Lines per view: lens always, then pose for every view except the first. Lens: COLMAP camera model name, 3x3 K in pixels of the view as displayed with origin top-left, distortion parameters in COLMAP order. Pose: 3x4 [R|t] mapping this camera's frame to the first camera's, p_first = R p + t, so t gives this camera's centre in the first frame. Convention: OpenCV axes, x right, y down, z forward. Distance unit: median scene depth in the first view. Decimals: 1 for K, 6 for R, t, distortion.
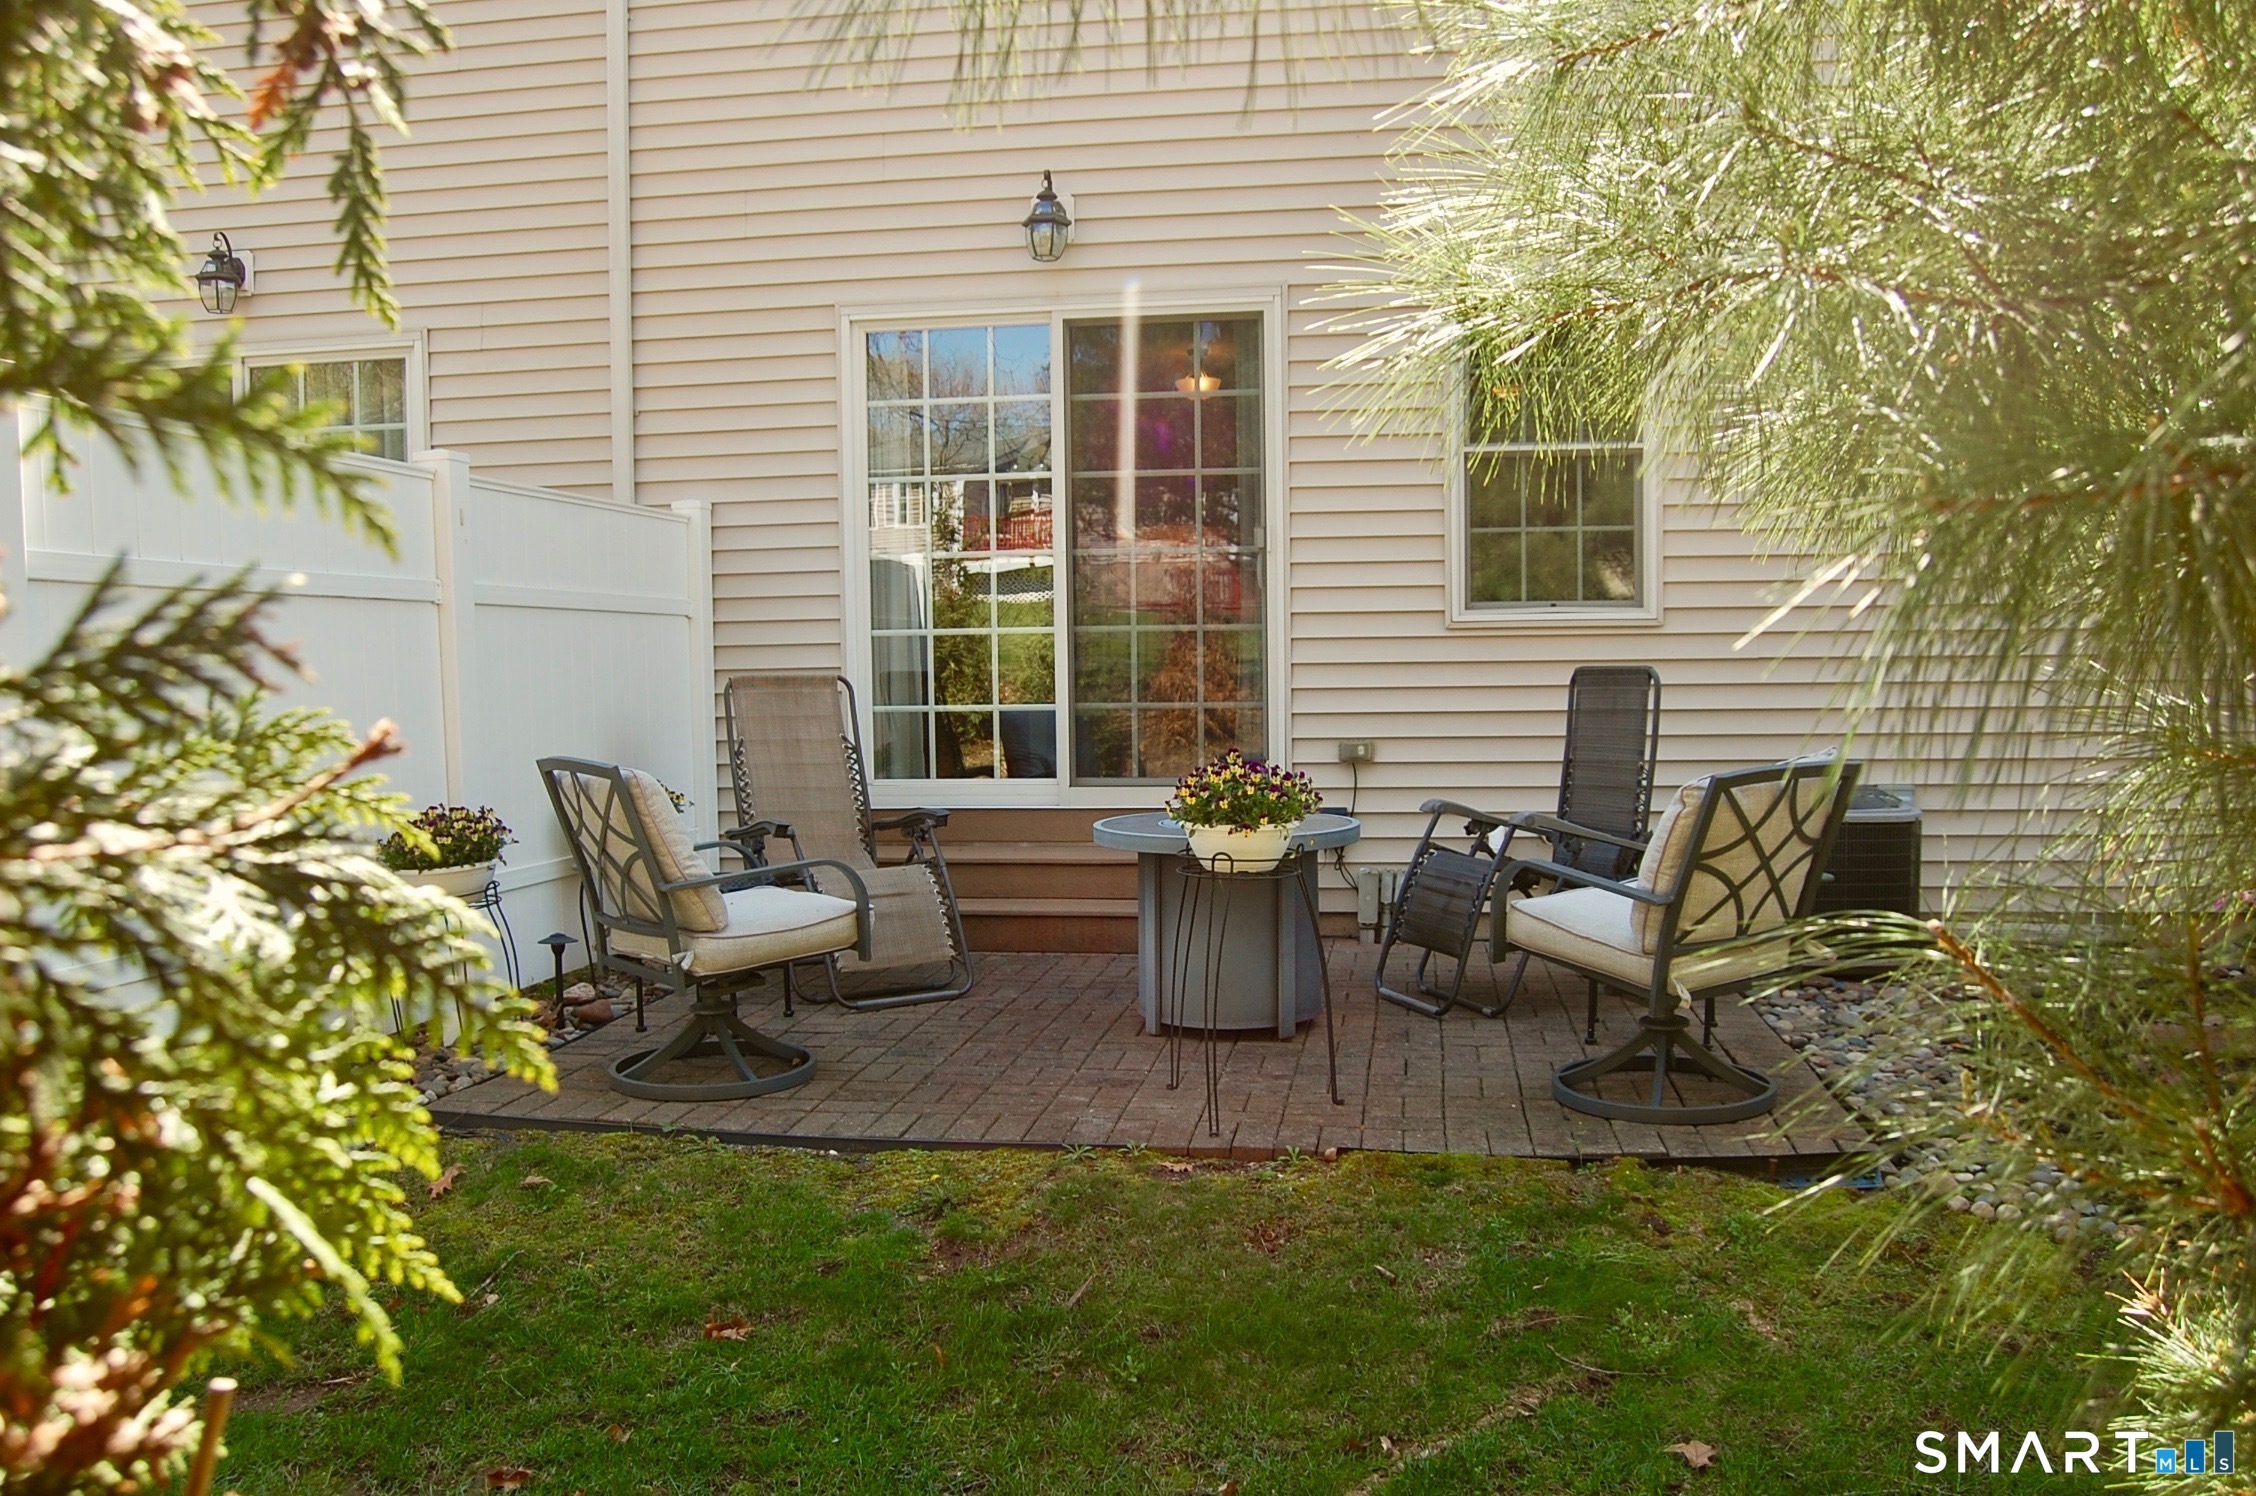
lens RADIAL K [[1768.6, 0, 1136.5], [0, 1768.6, 754.3], [0, 0, 1]] dist [-0.087669, -0.004144]
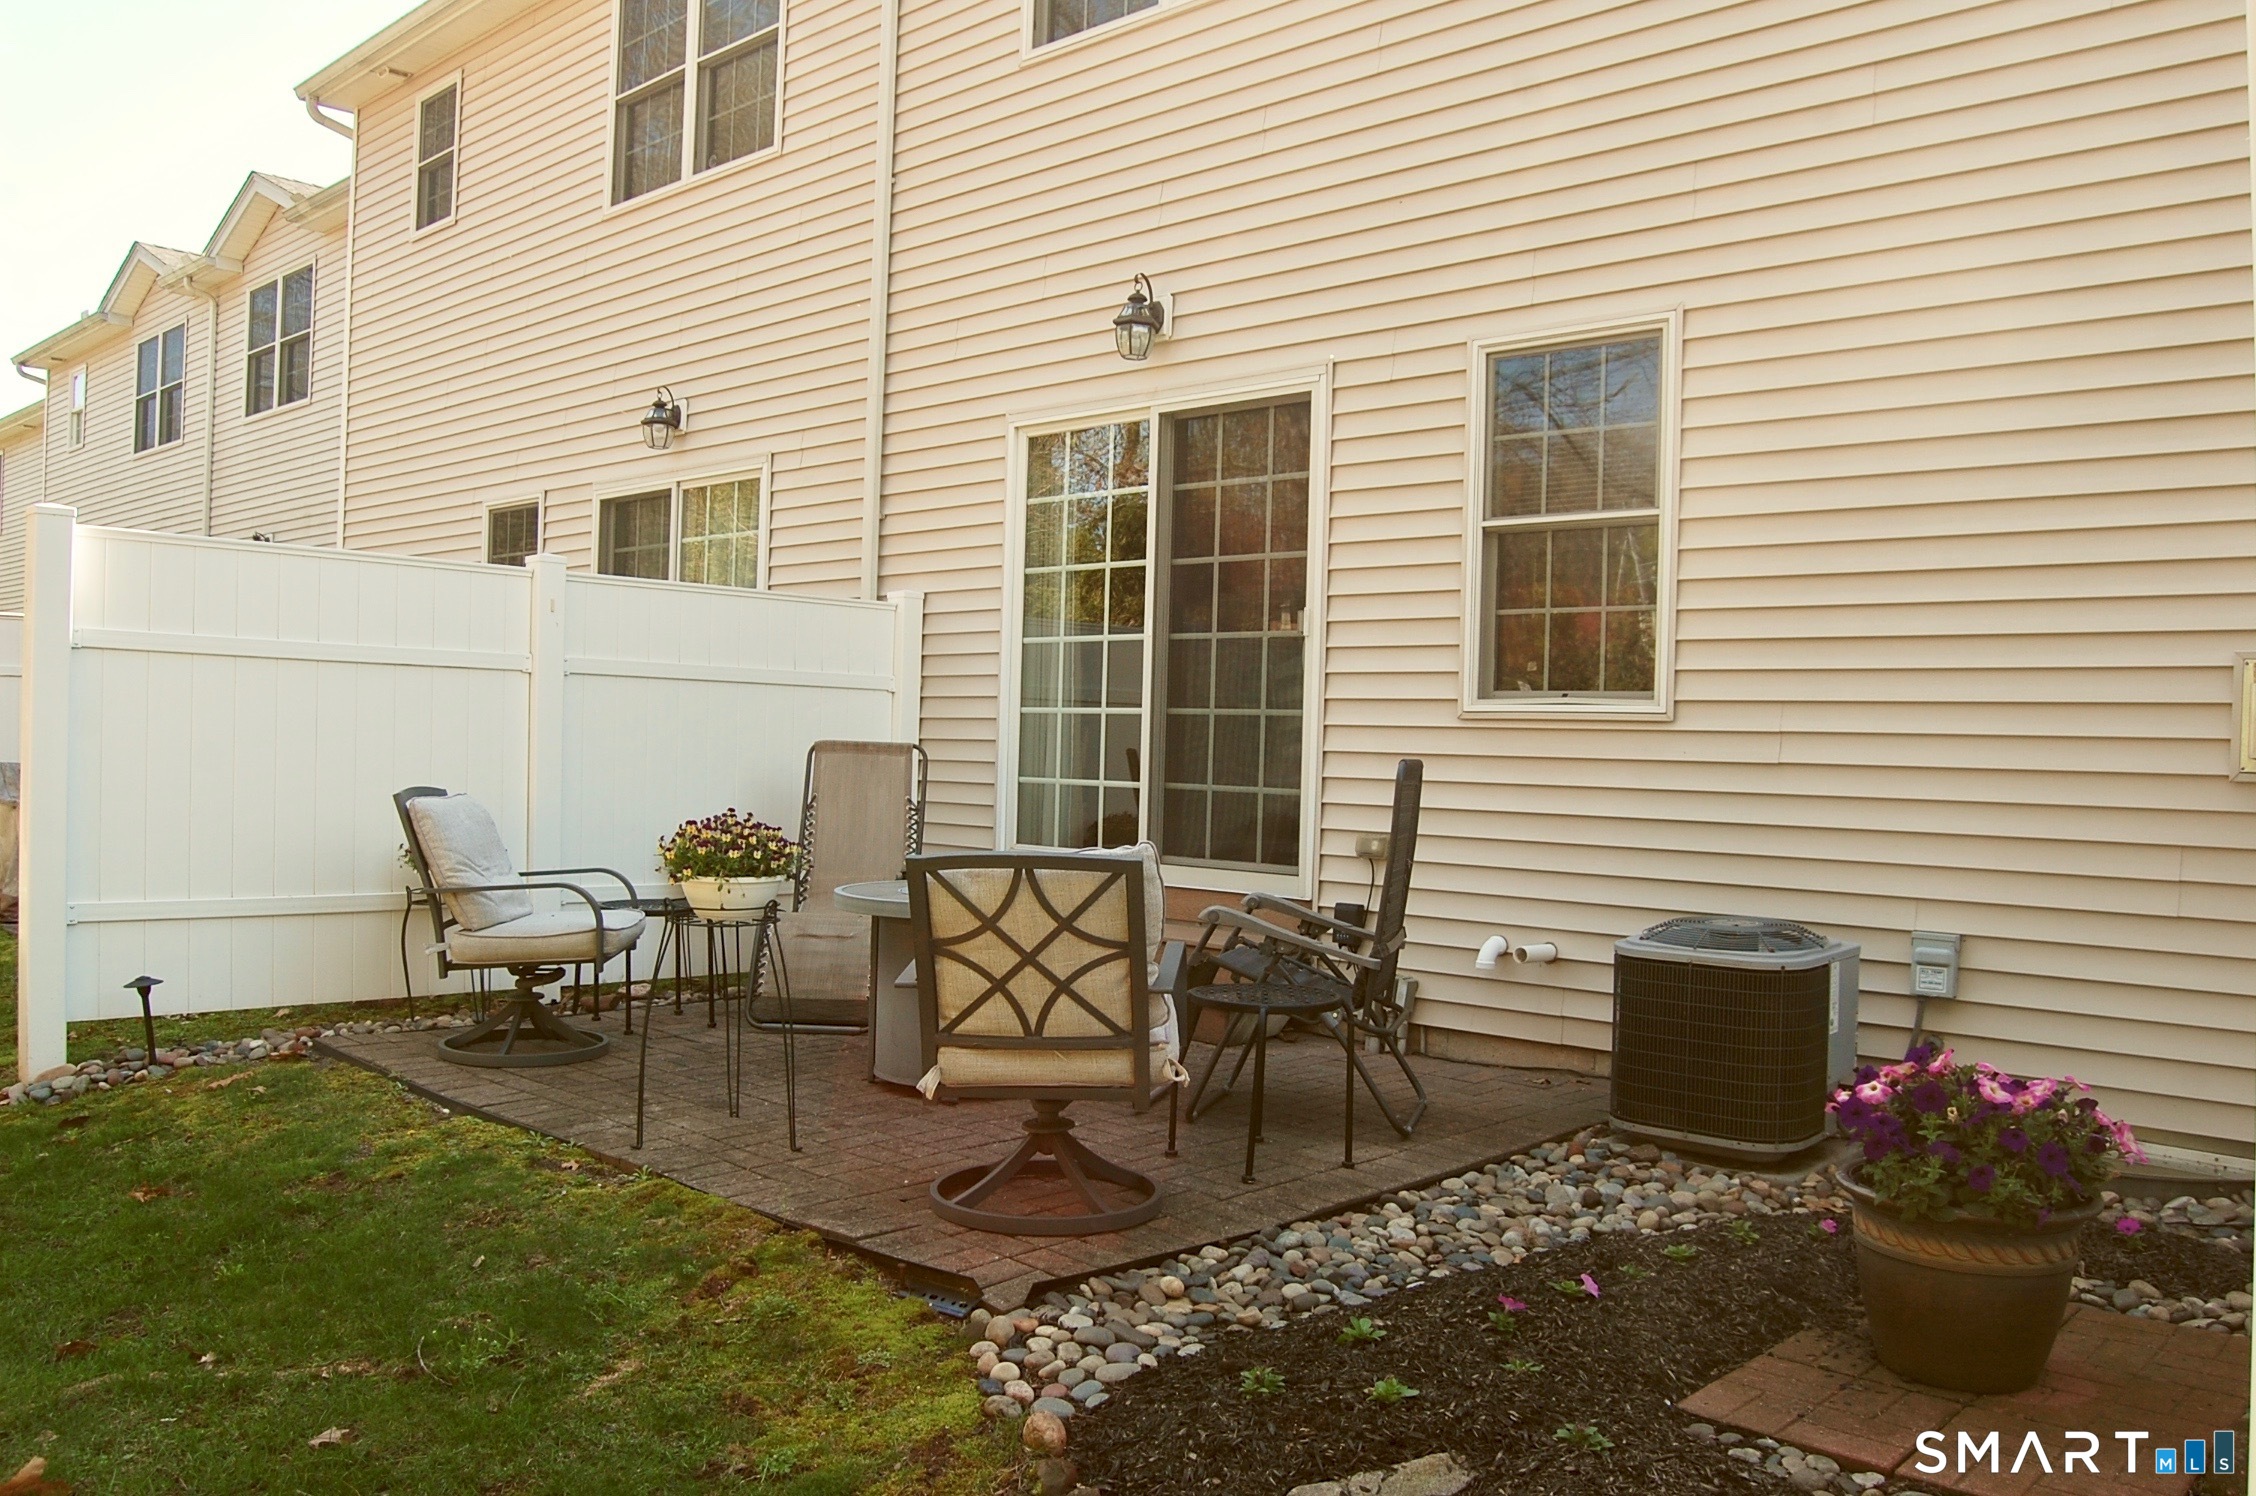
lens RADIAL K [[1768.6, 0, 1138.9], [0, 1768.6, 745.1], [0, 0, 1]] dist [-0.087669, -0.004144]
pose [[0.818210, 0.035610, -0.573815, 0.564688], [-0.070011, 0.996823, -0.037970, -0.011389], [0.570640, 0.071241, 0.818104, 0.155937]]
